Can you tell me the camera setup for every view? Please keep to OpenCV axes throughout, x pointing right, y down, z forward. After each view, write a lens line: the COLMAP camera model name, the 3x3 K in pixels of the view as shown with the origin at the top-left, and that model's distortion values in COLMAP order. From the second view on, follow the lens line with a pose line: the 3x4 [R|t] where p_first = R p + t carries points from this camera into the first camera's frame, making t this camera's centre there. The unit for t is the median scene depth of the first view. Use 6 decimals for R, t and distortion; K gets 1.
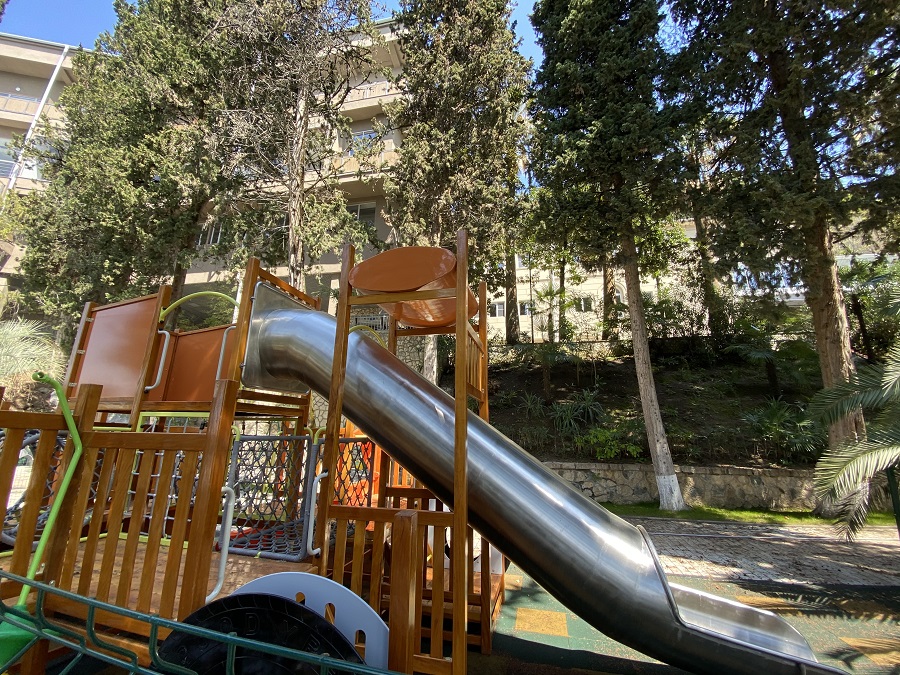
lens RADIAL K [[366.7, 0, 450.0], [0, 366.7, 337.5], [0, 0, 1]] dist [0.000829, 0.000024]
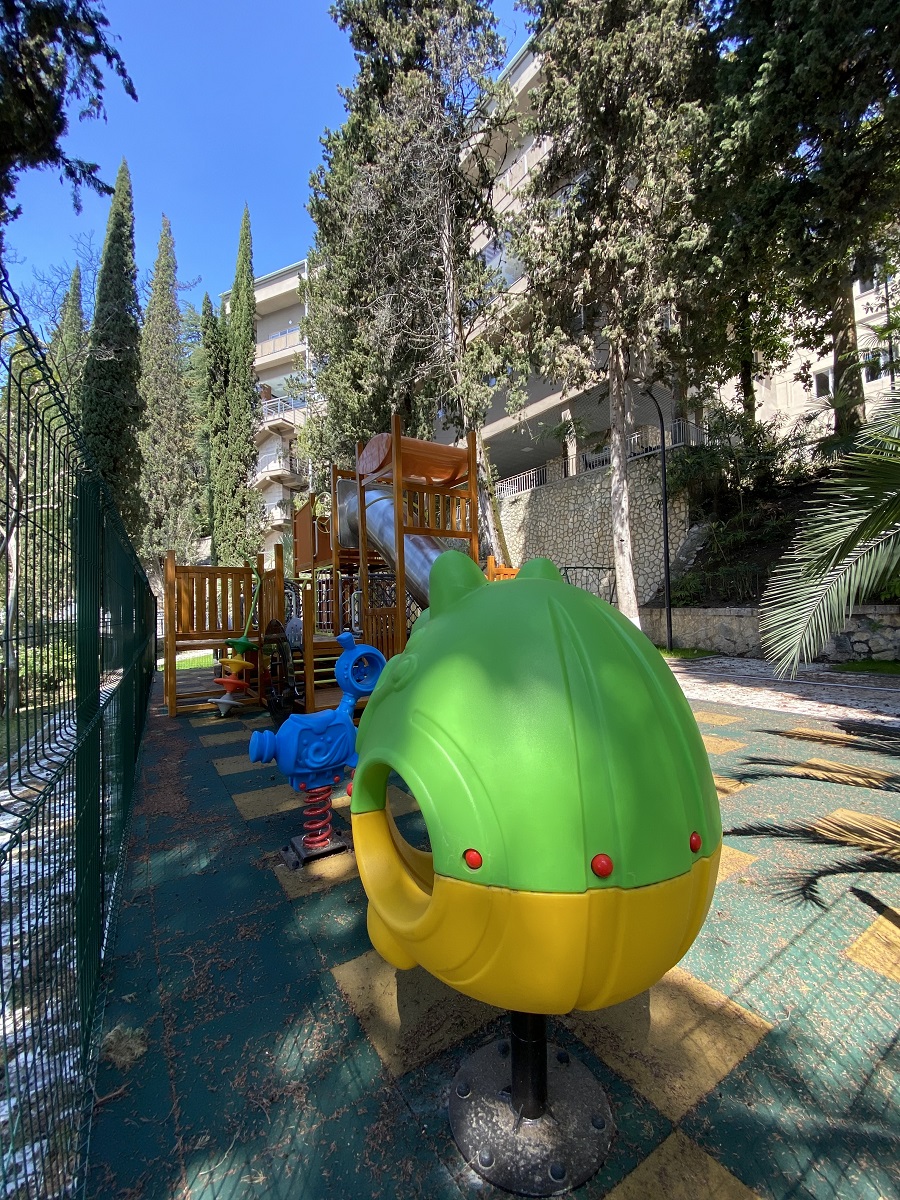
lens RADIAL K [[488.9, 0, 450.0], [0, 488.9, 600.0], [0, 0, 1]] dist [0.000829, 0.000024]
pose [[0.735361, -0.054192, -0.675505, 0.430466], [0.221685, 0.961191, 0.164218, 0.026859], [0.640390, -0.270509, 0.718836, -0.097637]]
